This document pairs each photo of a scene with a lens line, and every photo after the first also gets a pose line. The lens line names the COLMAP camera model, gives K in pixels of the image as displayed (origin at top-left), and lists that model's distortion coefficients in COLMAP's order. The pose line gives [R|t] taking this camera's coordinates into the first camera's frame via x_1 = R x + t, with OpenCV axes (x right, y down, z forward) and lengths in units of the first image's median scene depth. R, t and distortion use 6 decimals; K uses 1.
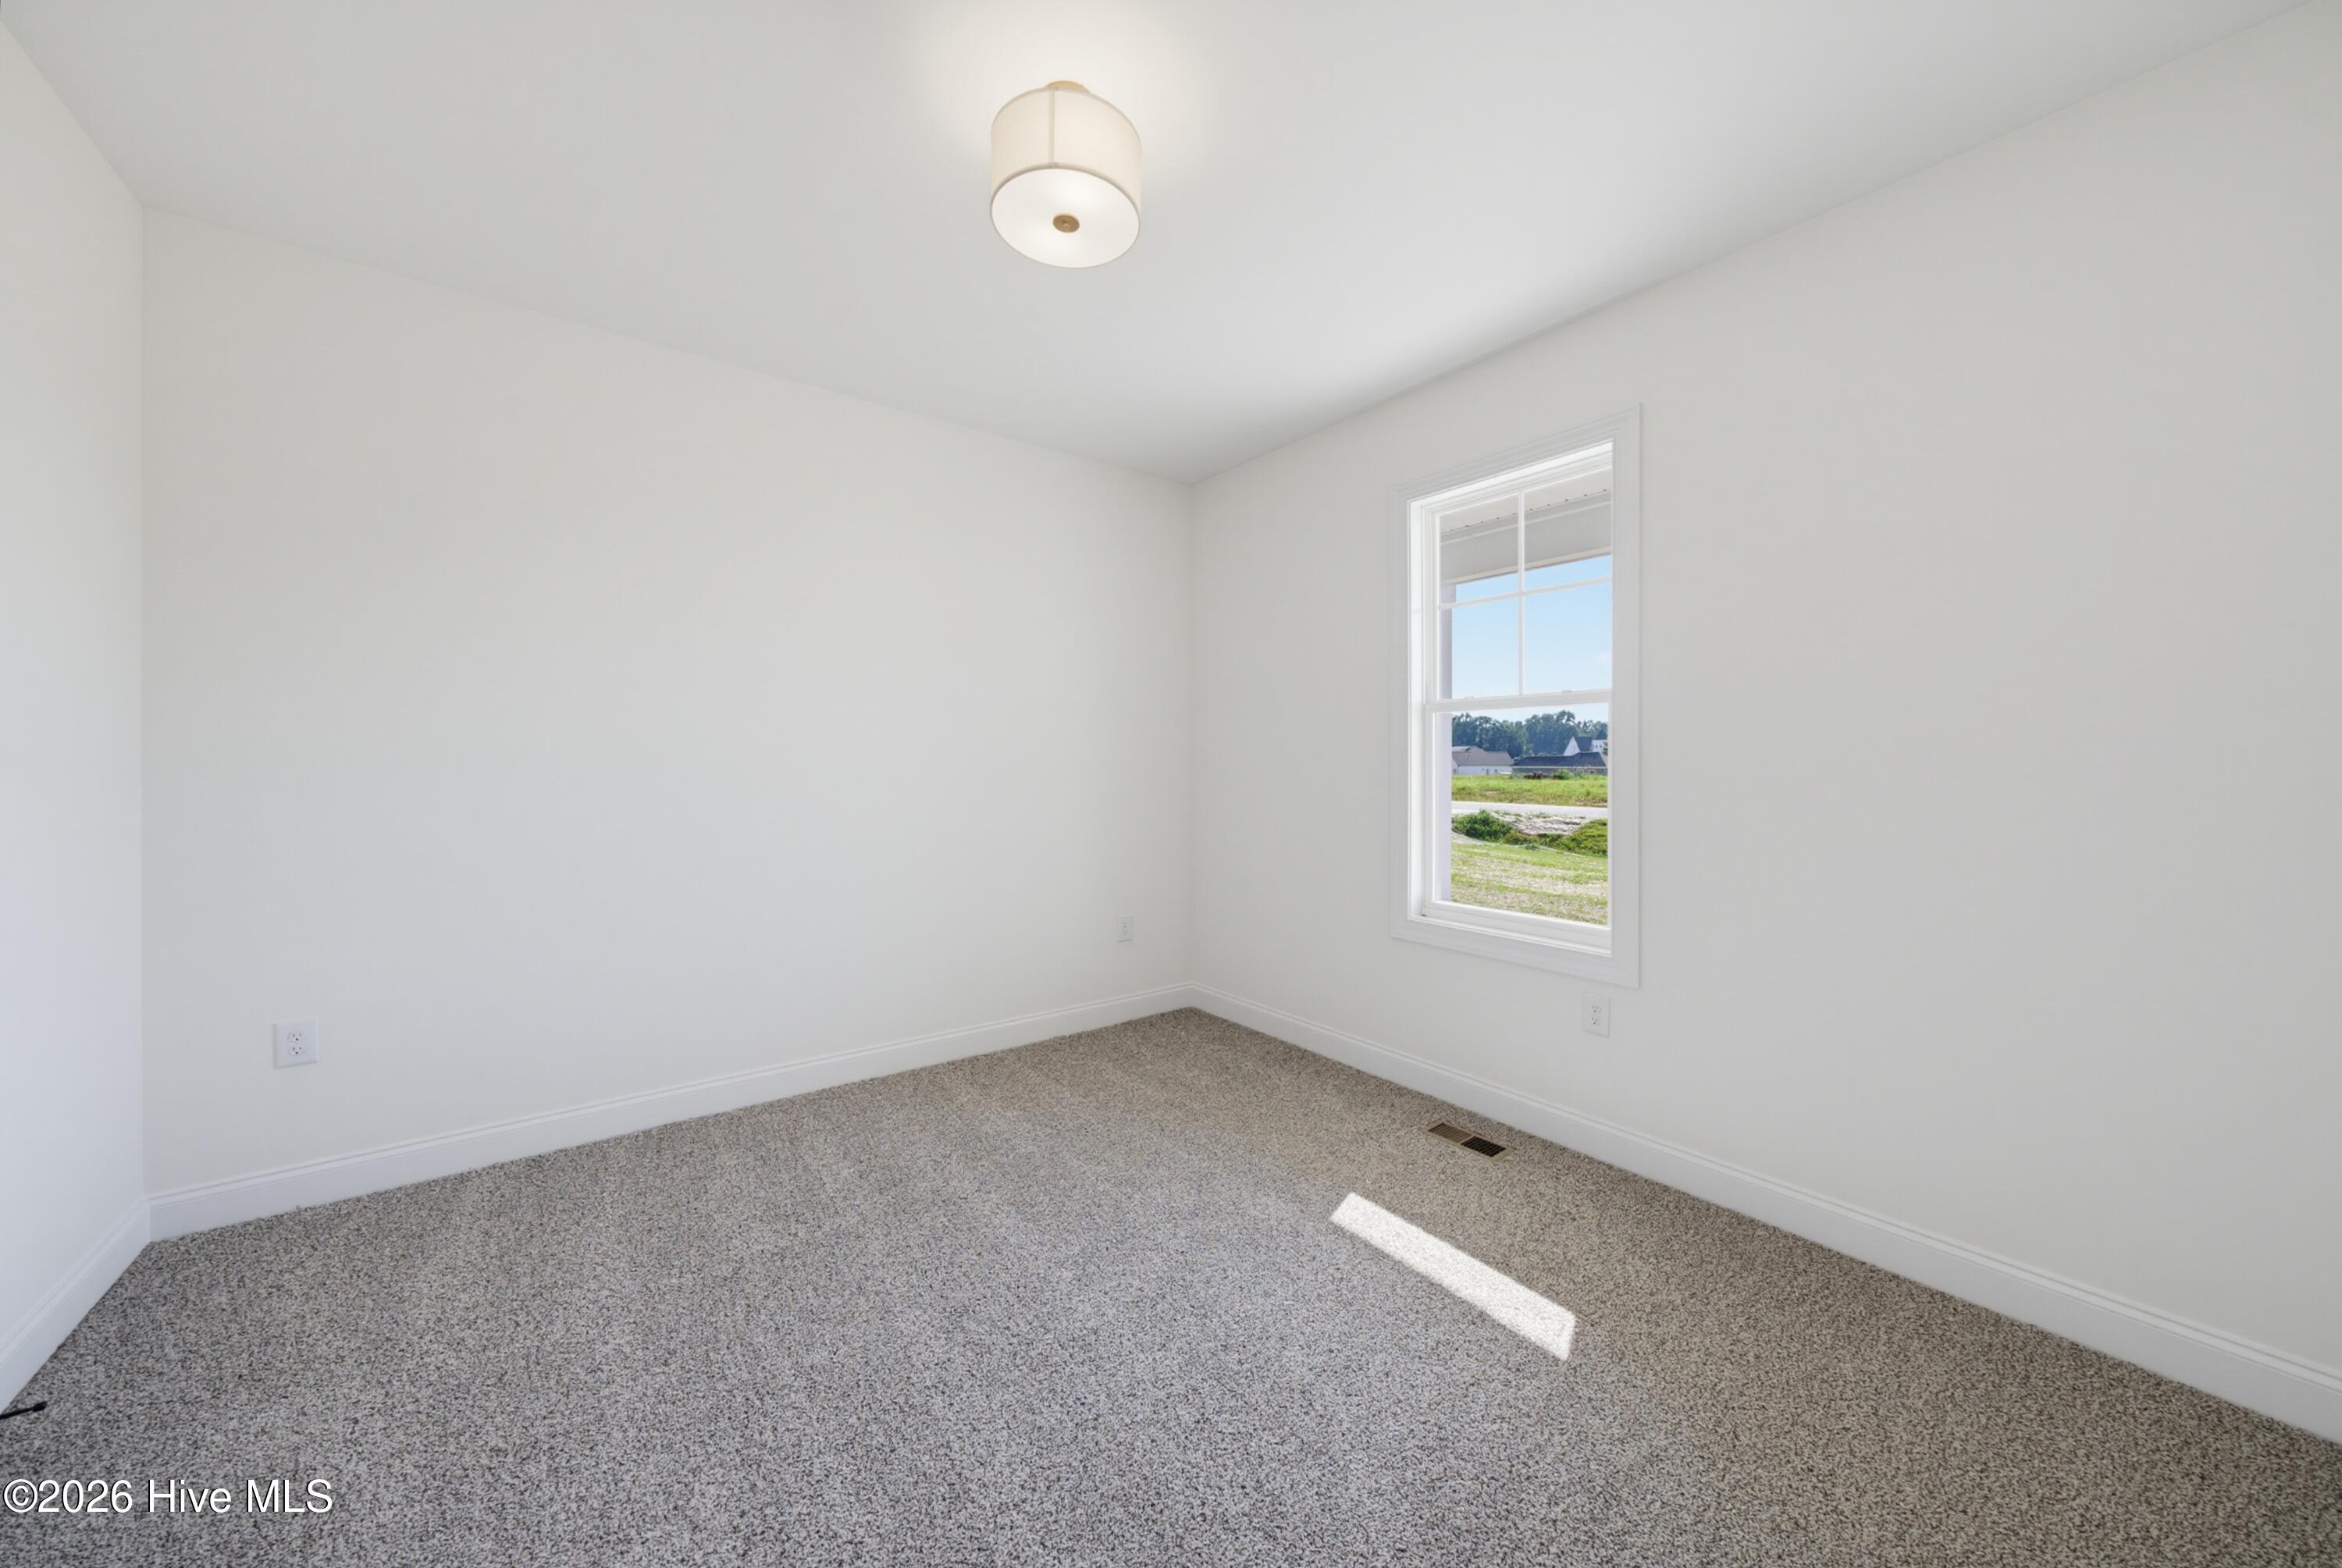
lens RADIAL K [[808.6, 0, 1165.2], [0, 808.6, 803.8], [0, 0, 1]] dist [-0.017407, 0.008164]
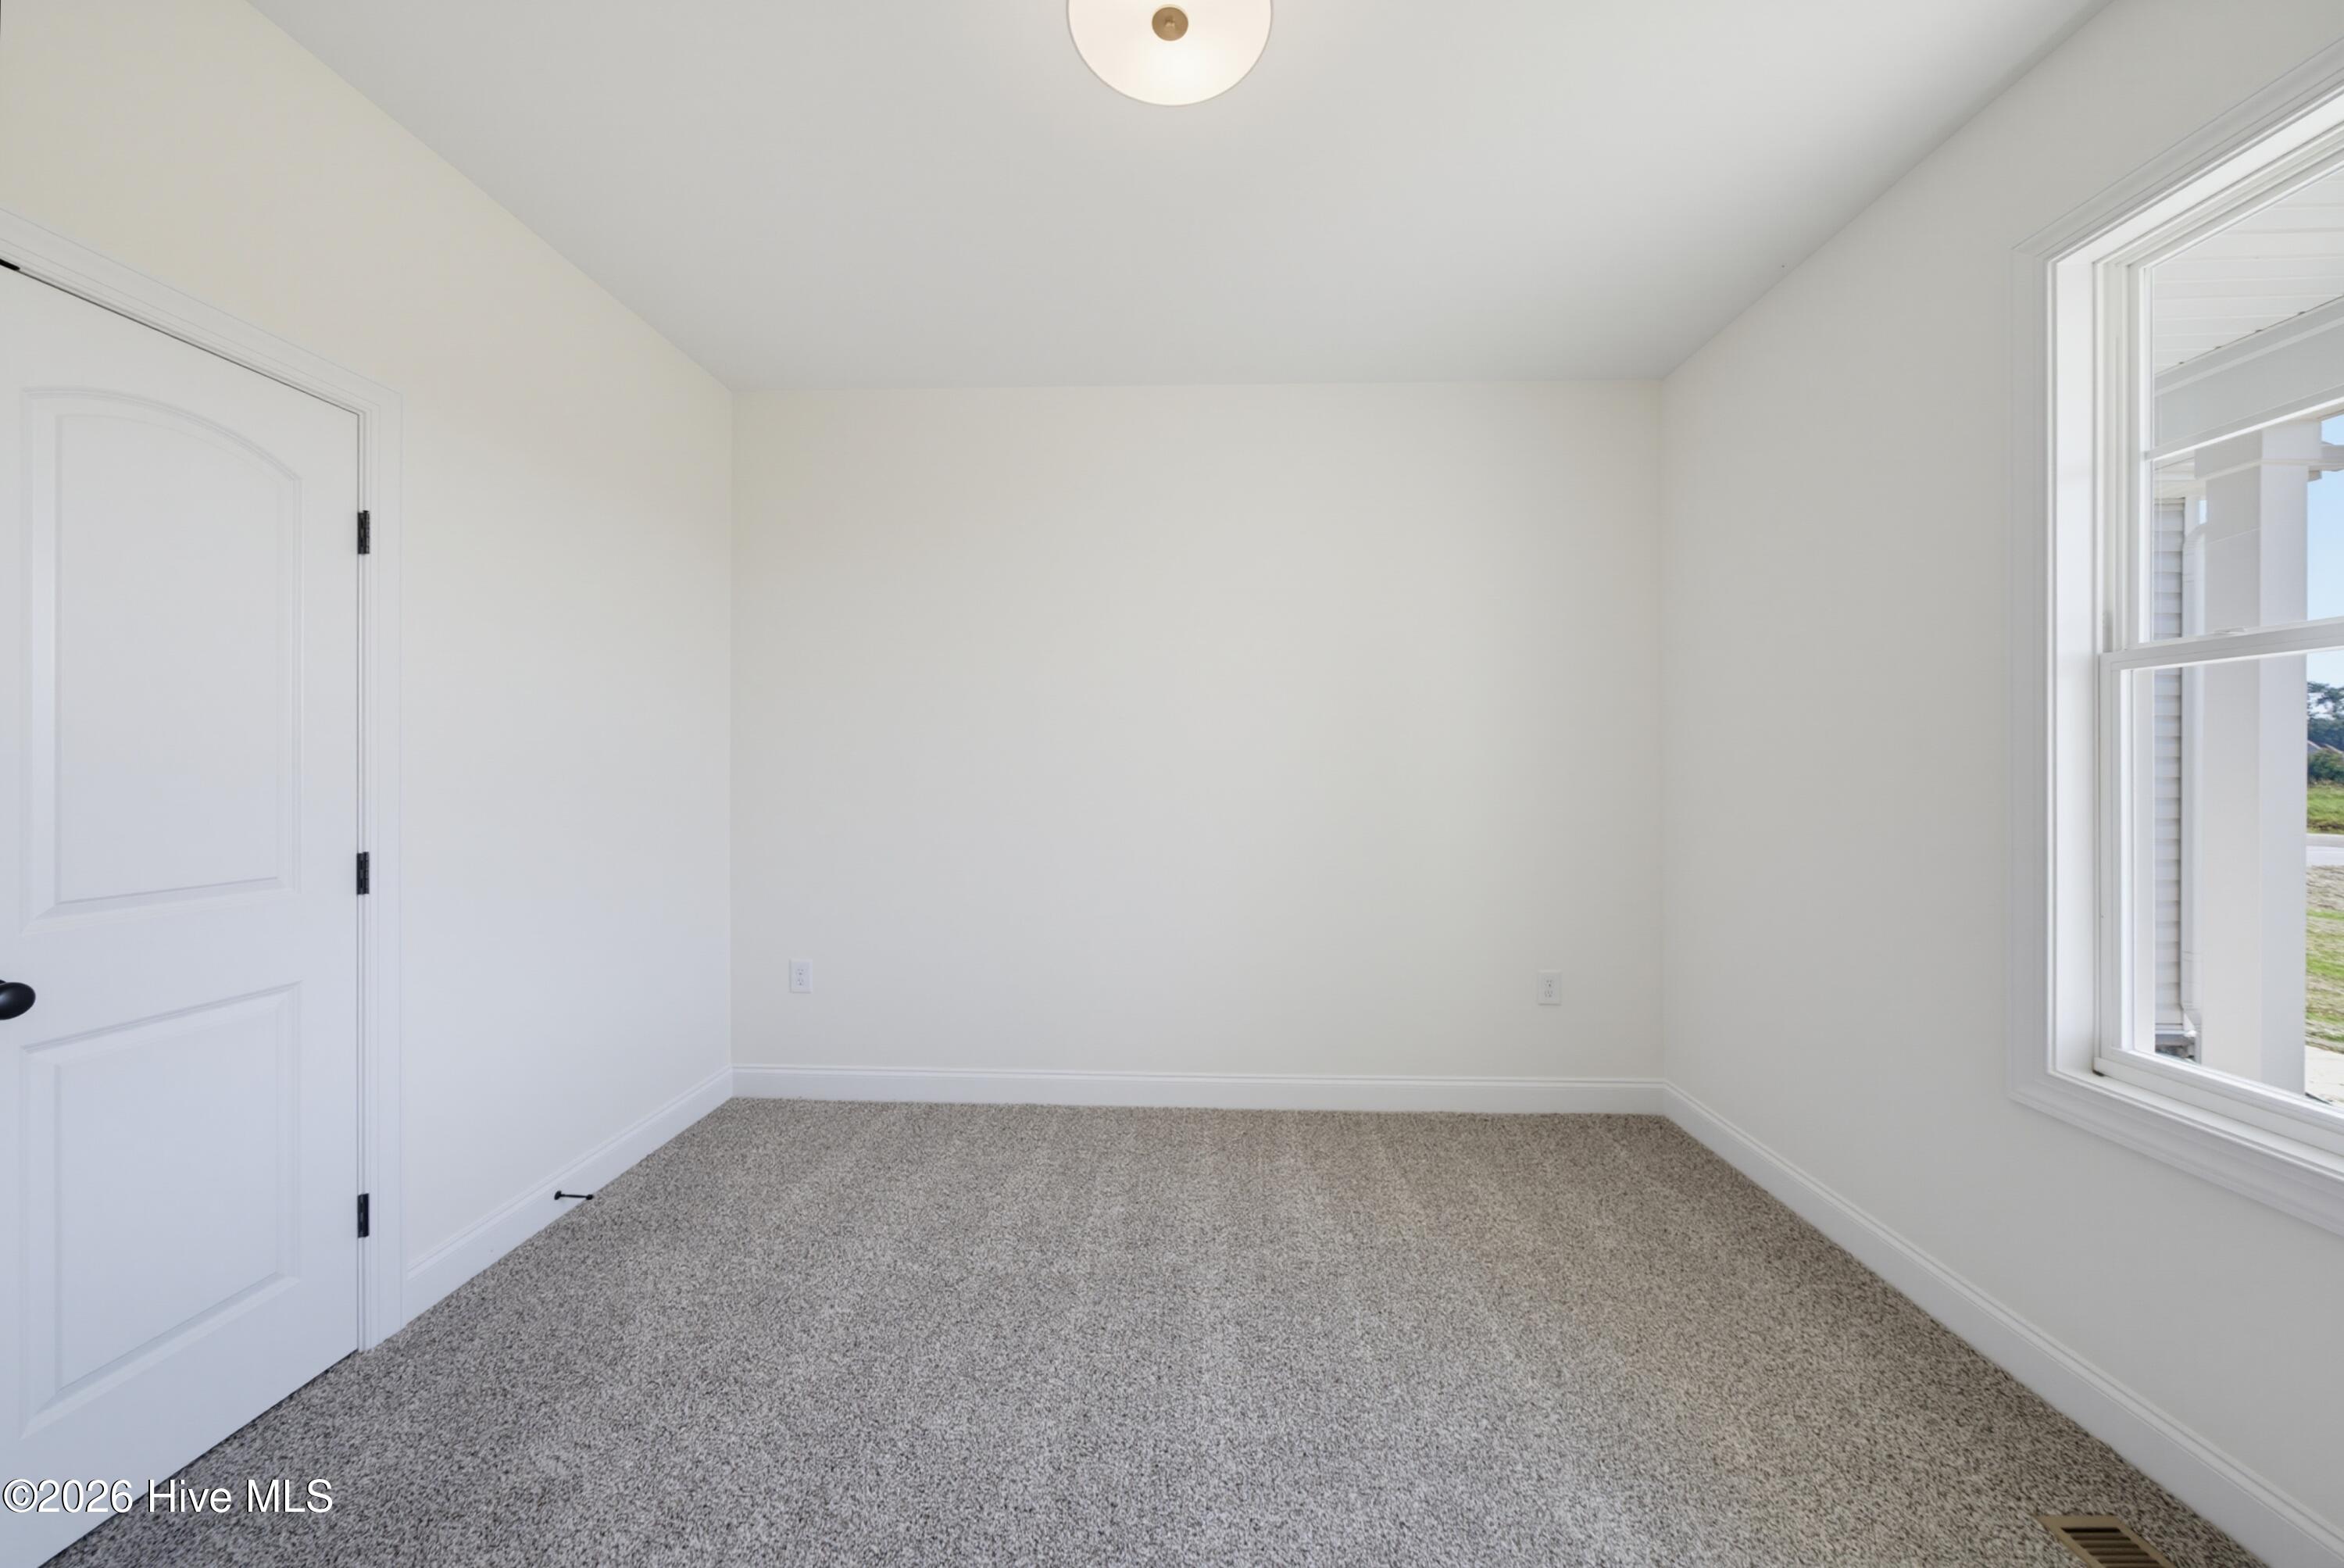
lens RADIAL K [[800.4, 0, 1168.1], [0, 800.4, 792.4], [0, 0, 1]] dist [-0.010432, 0.003039]
pose [[0.774392, 0.016320, -0.632495, 0.198545], [-0.031169, 0.999438, -0.012373, -0.012676], [0.631938, 0.029296, 0.774465, 0.270979]]
